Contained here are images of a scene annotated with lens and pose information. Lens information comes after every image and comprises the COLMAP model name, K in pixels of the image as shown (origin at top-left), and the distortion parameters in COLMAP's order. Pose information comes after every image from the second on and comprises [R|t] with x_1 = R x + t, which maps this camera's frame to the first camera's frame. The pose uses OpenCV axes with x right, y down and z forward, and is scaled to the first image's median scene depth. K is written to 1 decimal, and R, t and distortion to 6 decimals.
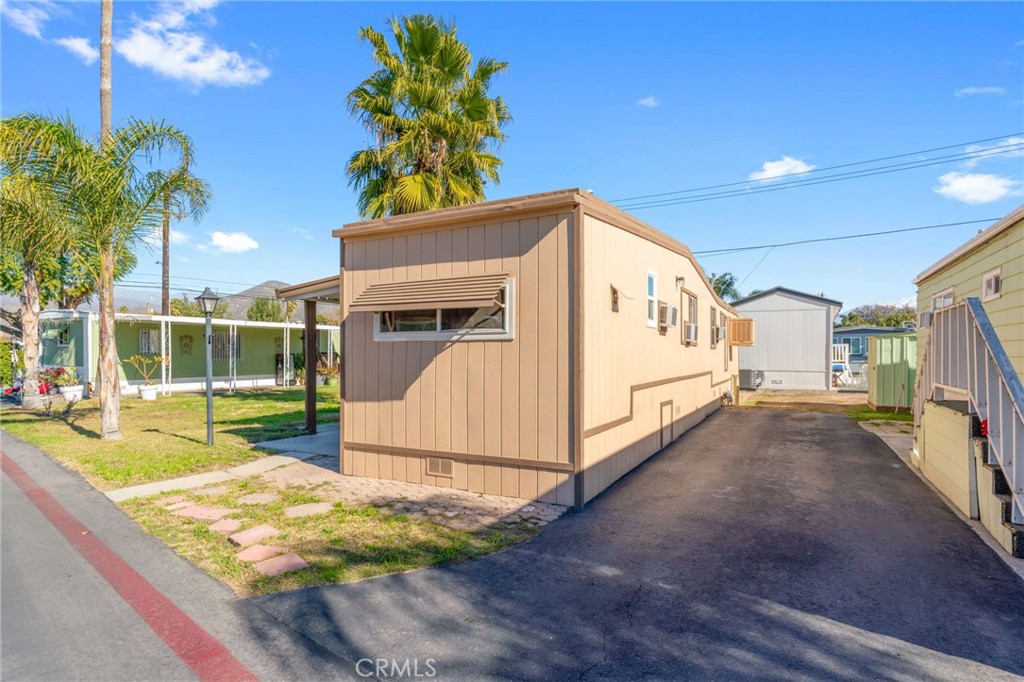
lens RADIAL K [[522.1, 0, 512.2], [0, 522.1, 348.5], [0, 0, 1]] dist [0.000999, 0.000323]
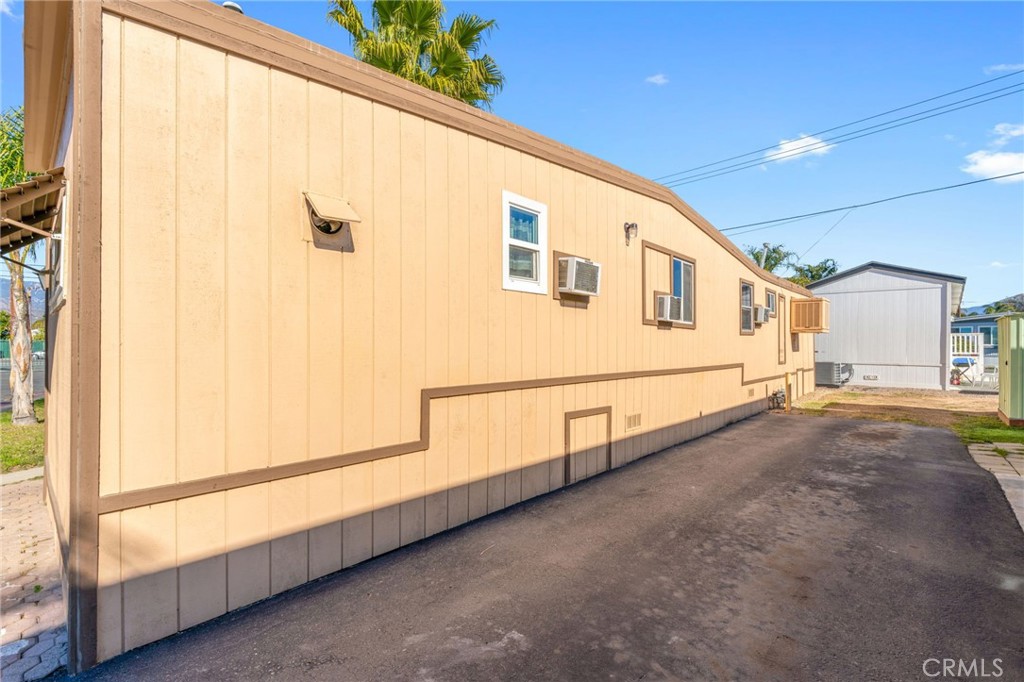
lens RADIAL K [[448.9, 0, 512.6], [0, 448.9, 340.3], [0, 0, 1]] dist [-0.001325, 0.000517]
pose [[0.968220, 0.000315, -0.250099, 0.171283], [-0.000628, 0.999999, -0.001173, 0.007606], [0.250099, 0.001293, 0.968220, 0.216617]]
